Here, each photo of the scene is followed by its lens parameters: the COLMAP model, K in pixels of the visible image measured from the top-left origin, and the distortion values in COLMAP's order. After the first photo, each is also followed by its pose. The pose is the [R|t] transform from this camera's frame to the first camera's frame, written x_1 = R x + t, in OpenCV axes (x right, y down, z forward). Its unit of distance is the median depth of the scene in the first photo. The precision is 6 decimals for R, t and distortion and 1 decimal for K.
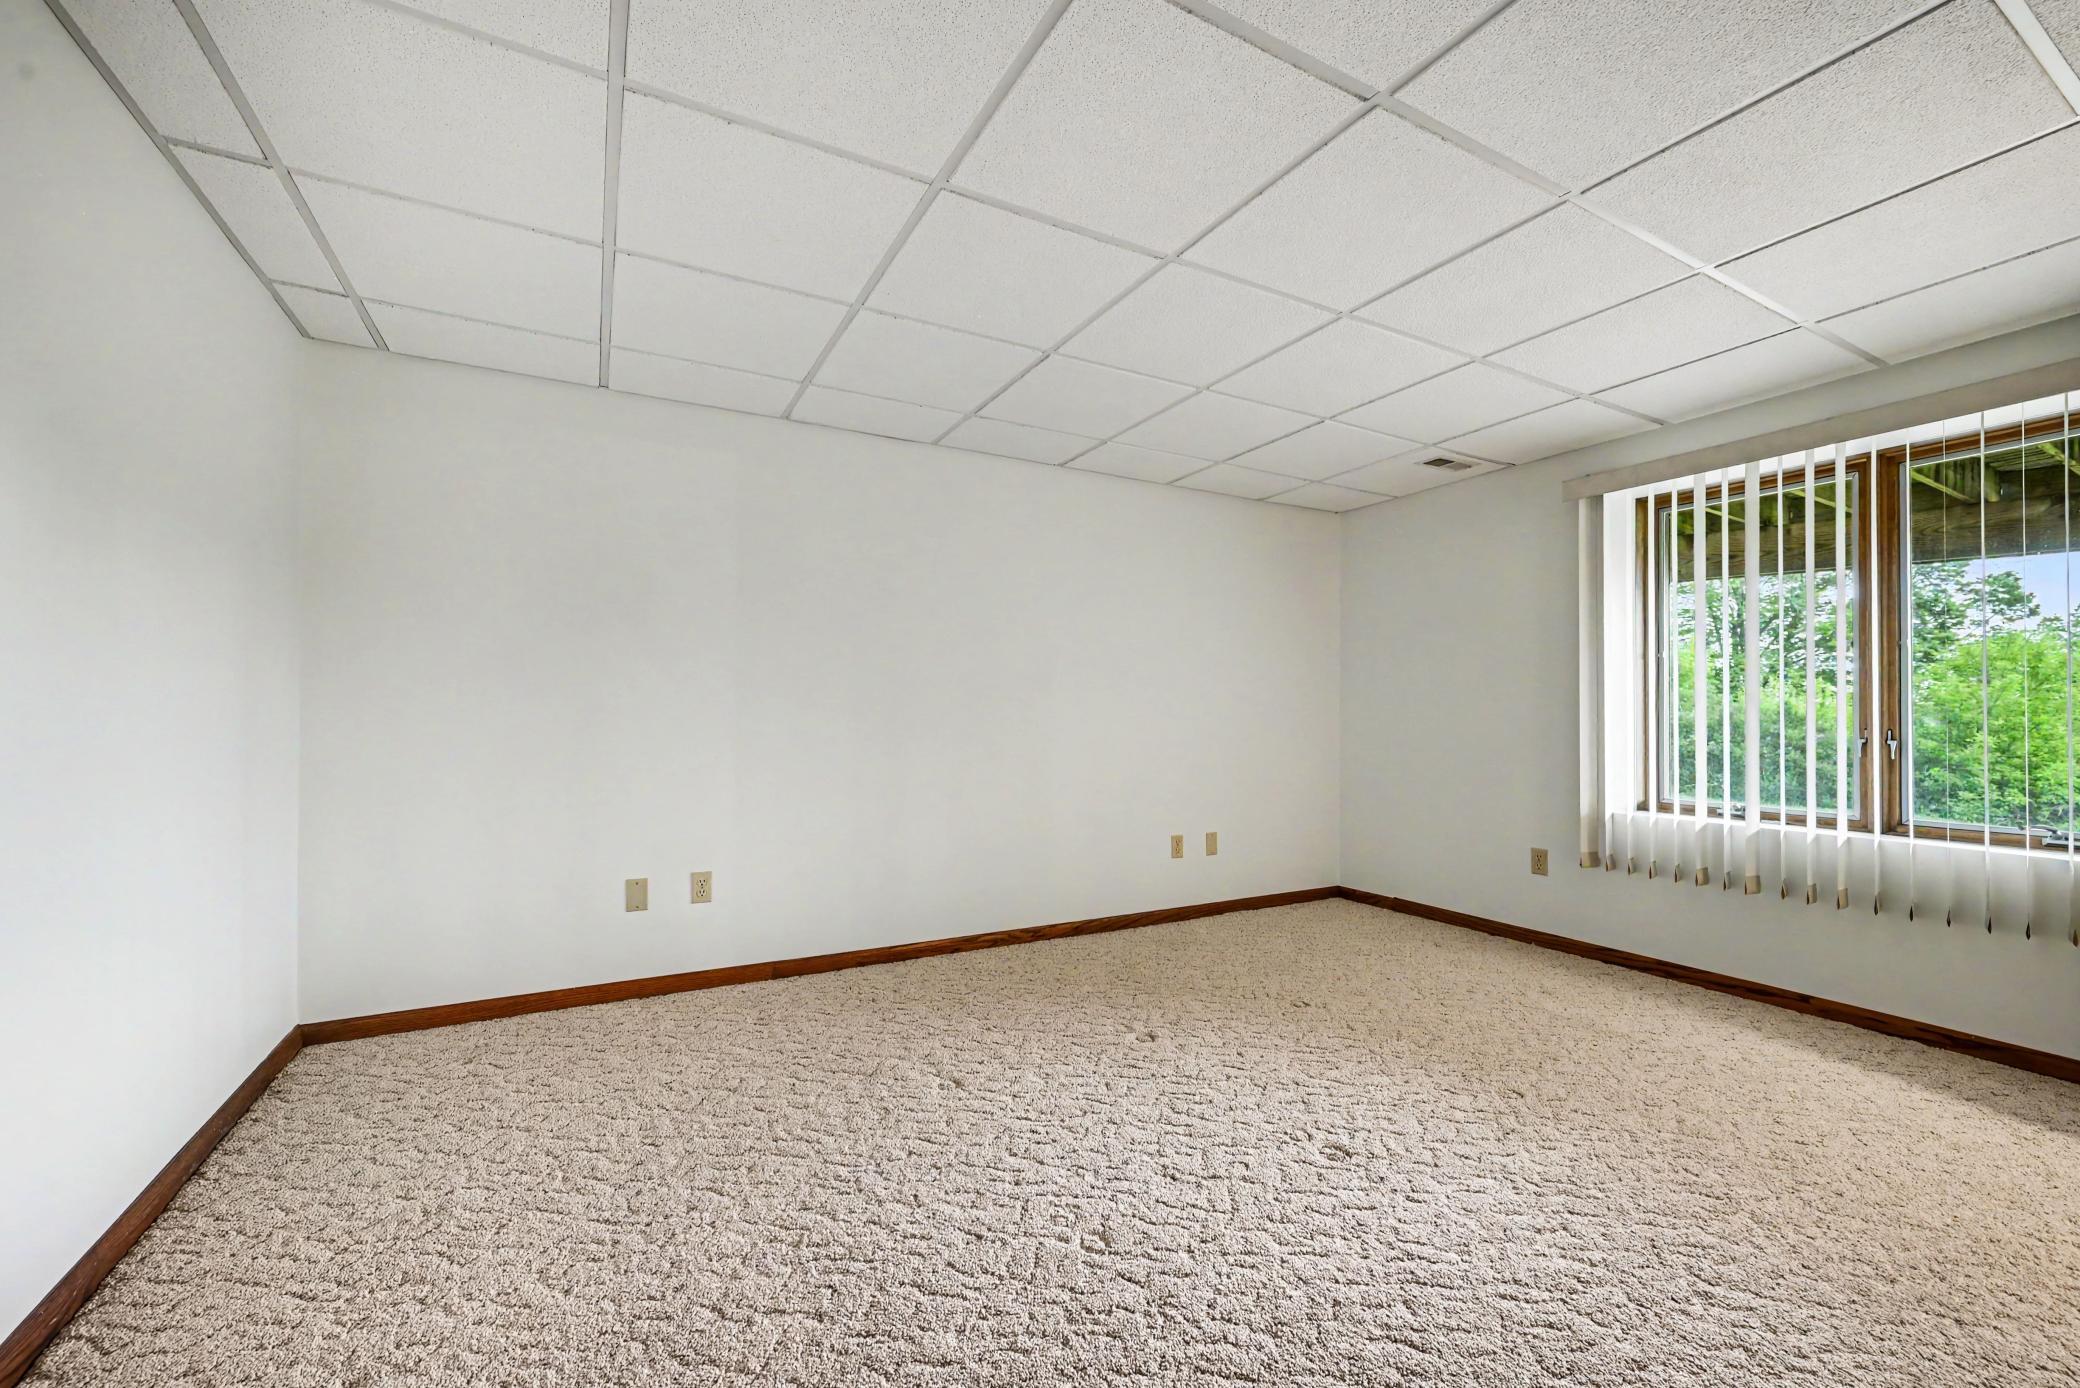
lens RADIAL K [[819.5, 0, 1035.2], [0, 819.5, 702.3], [0, 0, 1]] dist [0.008024, -0.000493]
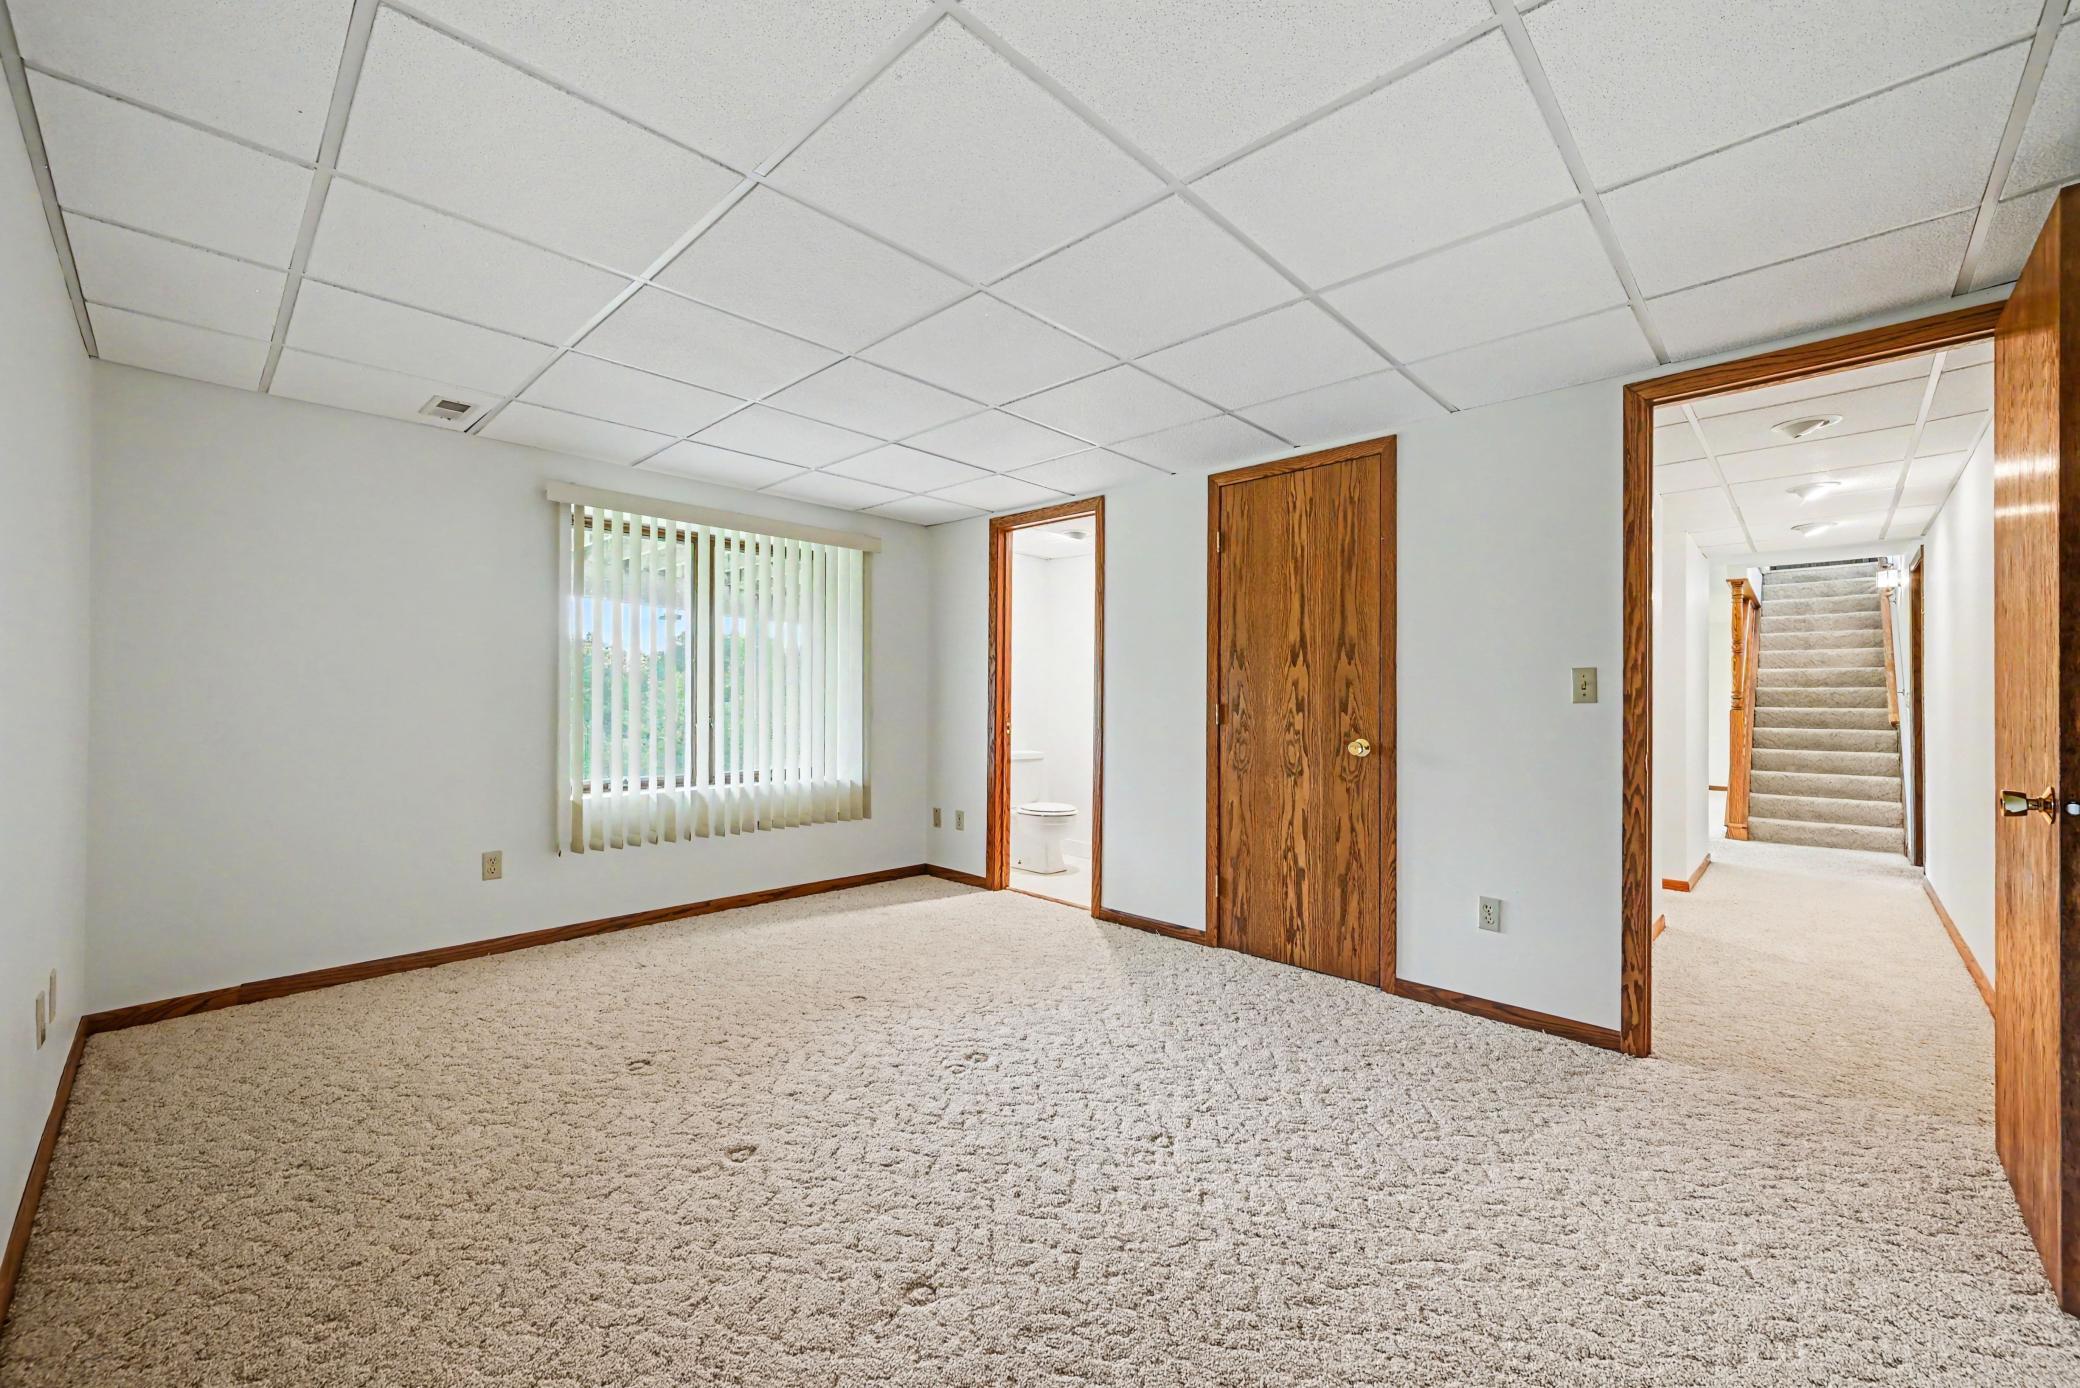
lens RADIAL K [[819.5, 0, 1035.6], [0, 819.5, 693.7], [0, 0, 1]] dist [0.008024, -0.000493]
pose [[-0.298222, -0.005073, 0.954483, -0.545402], [-0.019654, 0.999807, -0.000827, -0.017289], [-0.954294, -0.019006, -0.298264, 0.793023]]
